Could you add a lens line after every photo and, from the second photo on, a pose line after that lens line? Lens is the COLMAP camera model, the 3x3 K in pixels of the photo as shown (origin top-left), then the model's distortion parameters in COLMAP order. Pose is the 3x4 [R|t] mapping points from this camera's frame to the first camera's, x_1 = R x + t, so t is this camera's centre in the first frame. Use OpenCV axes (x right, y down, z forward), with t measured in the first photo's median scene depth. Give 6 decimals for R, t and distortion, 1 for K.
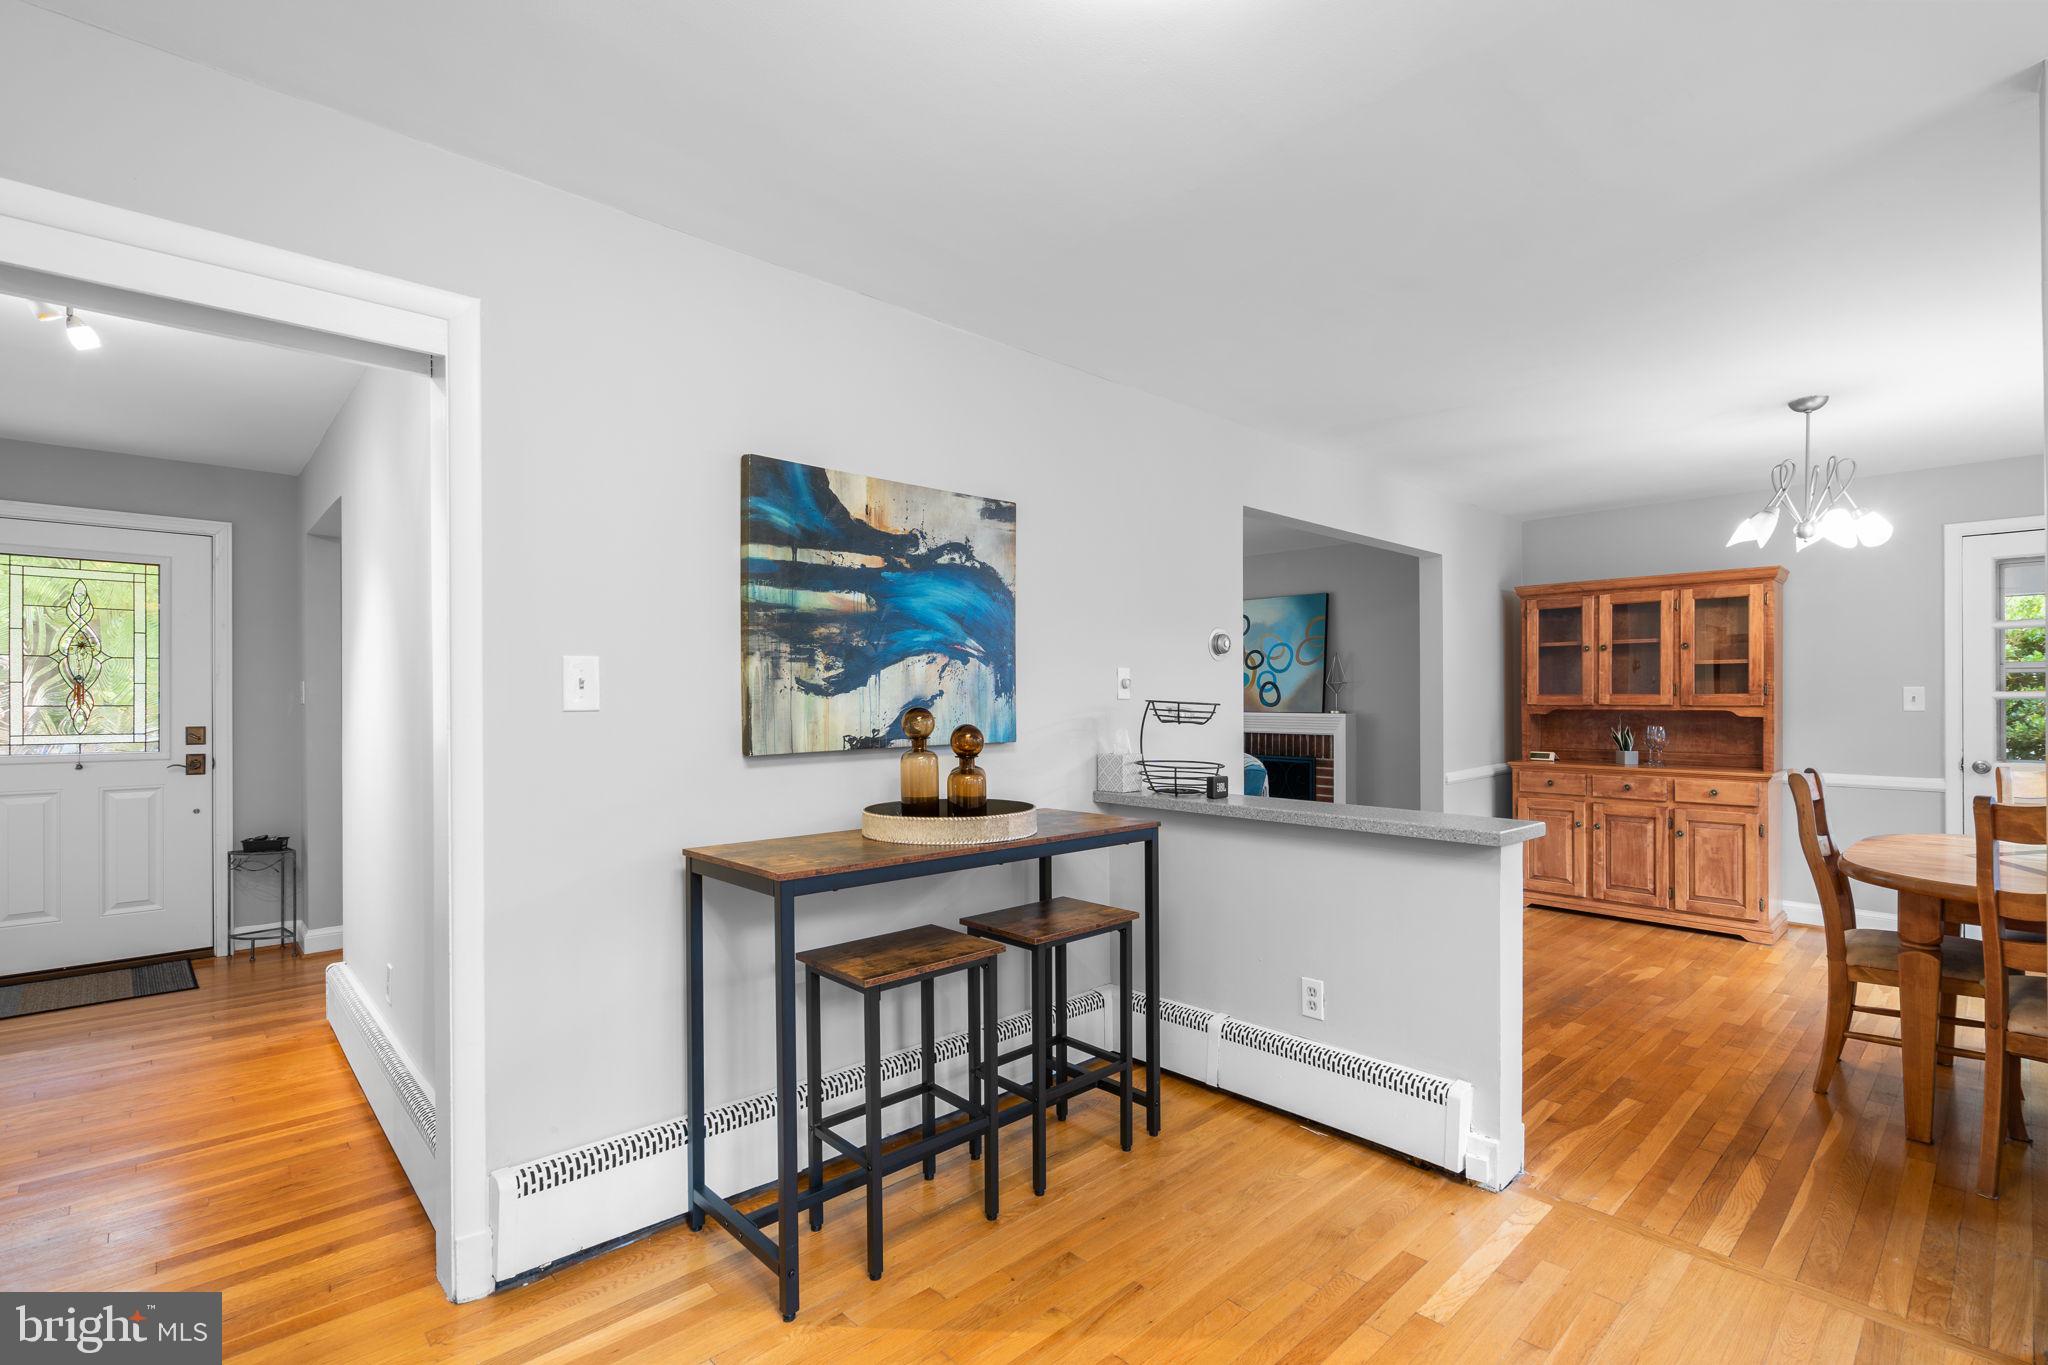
lens RADIAL K [[926.0, 0, 1023.9], [0, 926.0, 701.0], [0, 0, 1]] dist [-0.007789, 0.003489]
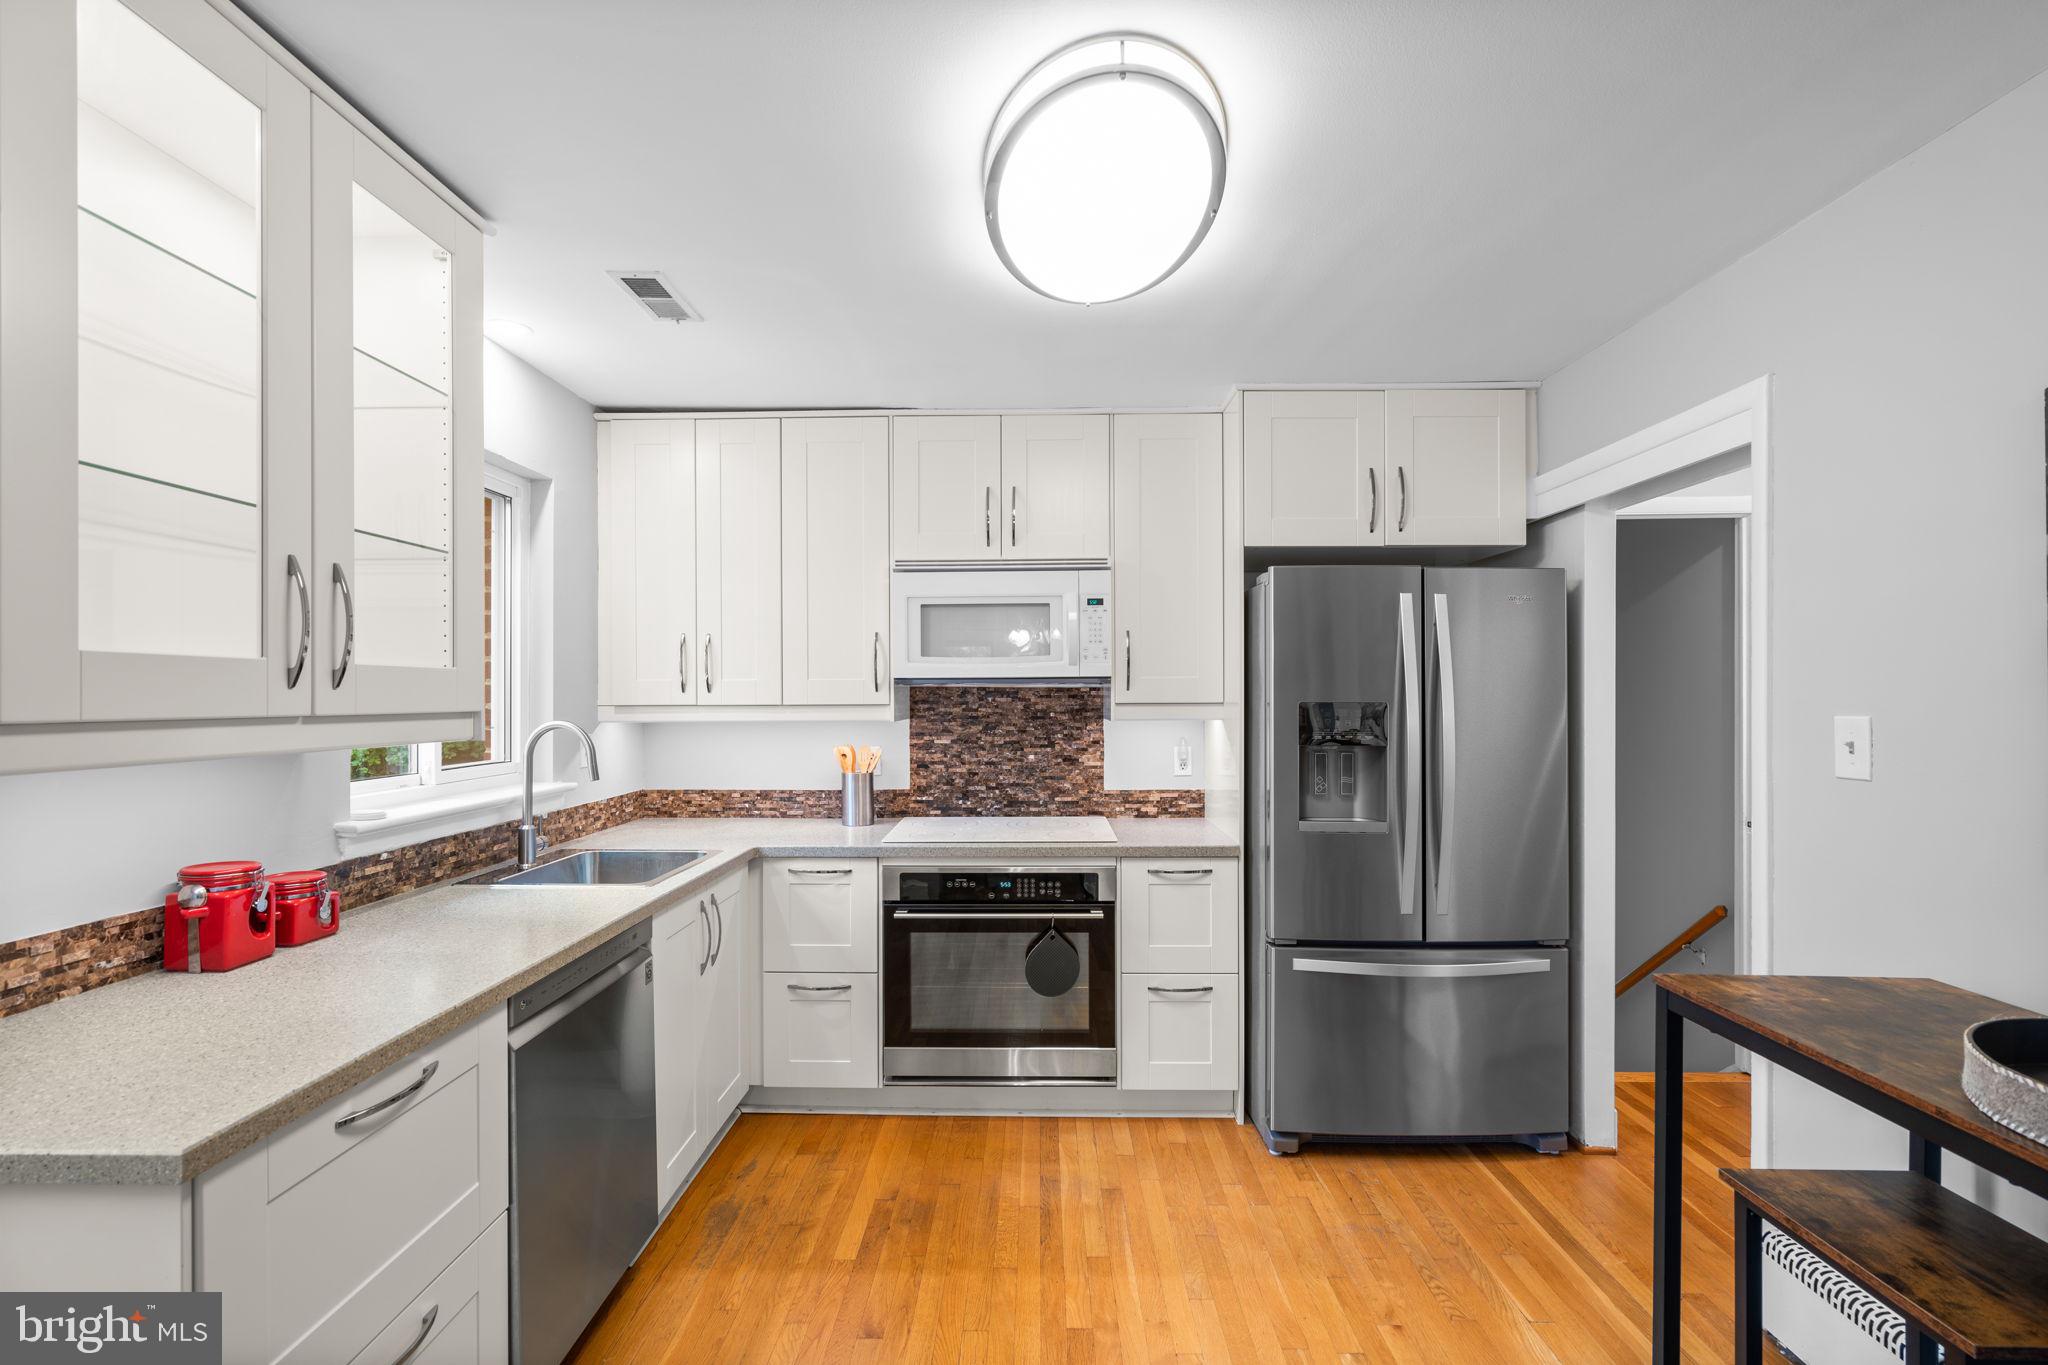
lens RADIAL K [[926.0, 0, 1020.1], [0, 926.0, 694.8], [0, 0, 1]] dist [-0.007789, 0.003489]
pose [[-0.693251, 0.003825, -0.720686, 0.322357], [0.002216, 0.999993, 0.003176, -0.034028], [0.720692, 0.000605, -0.693255, 0.481762]]
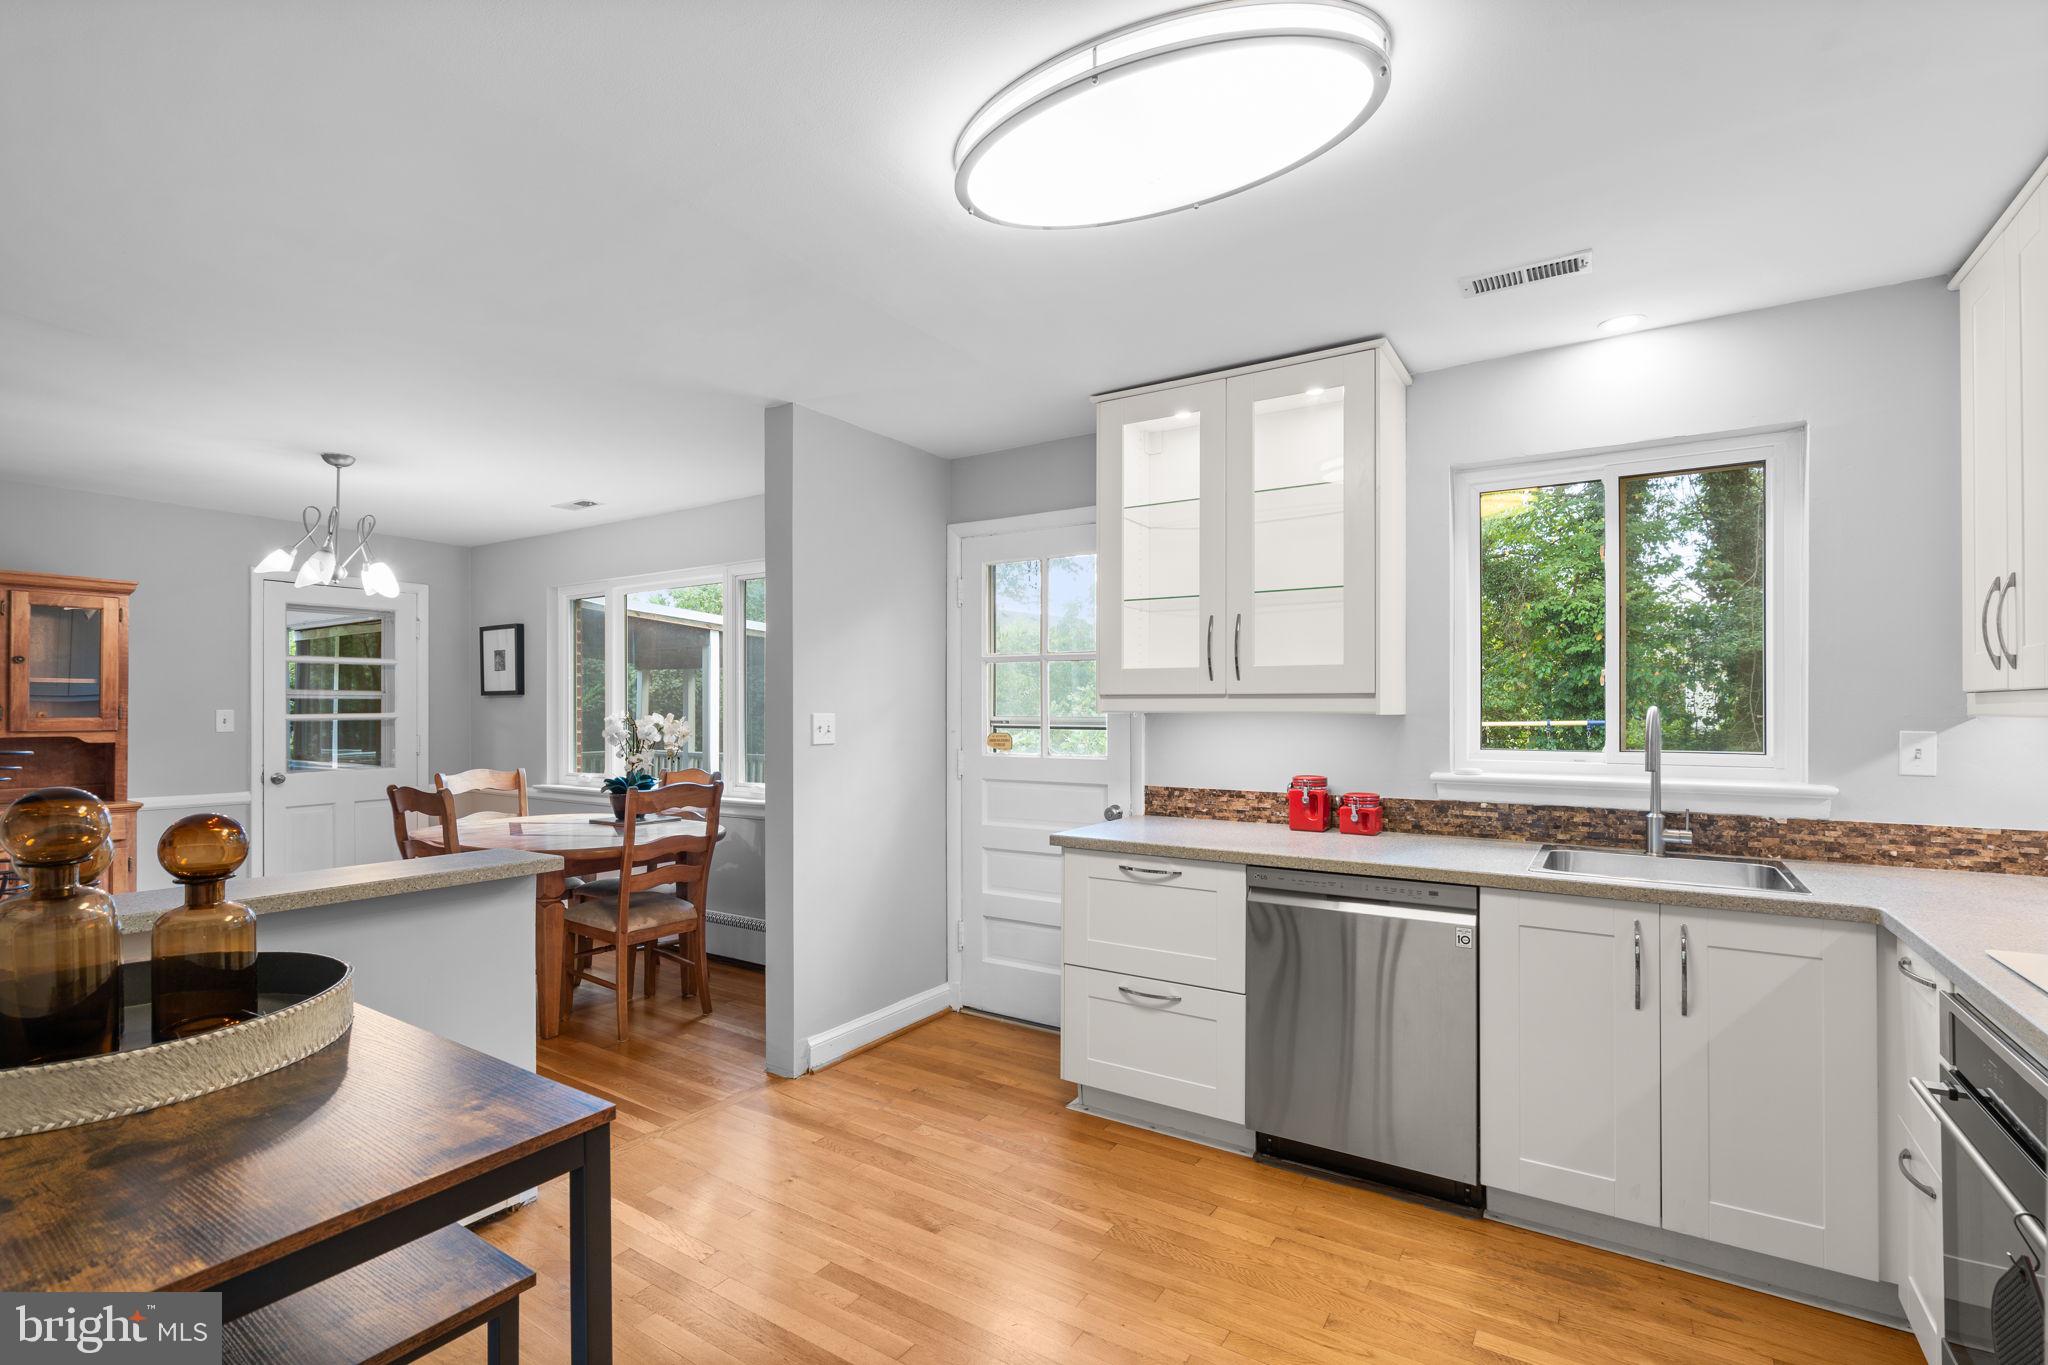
lens RADIAL K [[926.0, 0, 1023.2], [0, 926.0, 703.6], [0, 0, 1]] dist [-0.007789, 0.003489]
pose [[-0.248252, 0.006798, 0.968672, -0.340045], [0.001324, 0.999977, -0.006678, -0.014972], [-0.968694, -0.000375, -0.248256, 0.371630]]
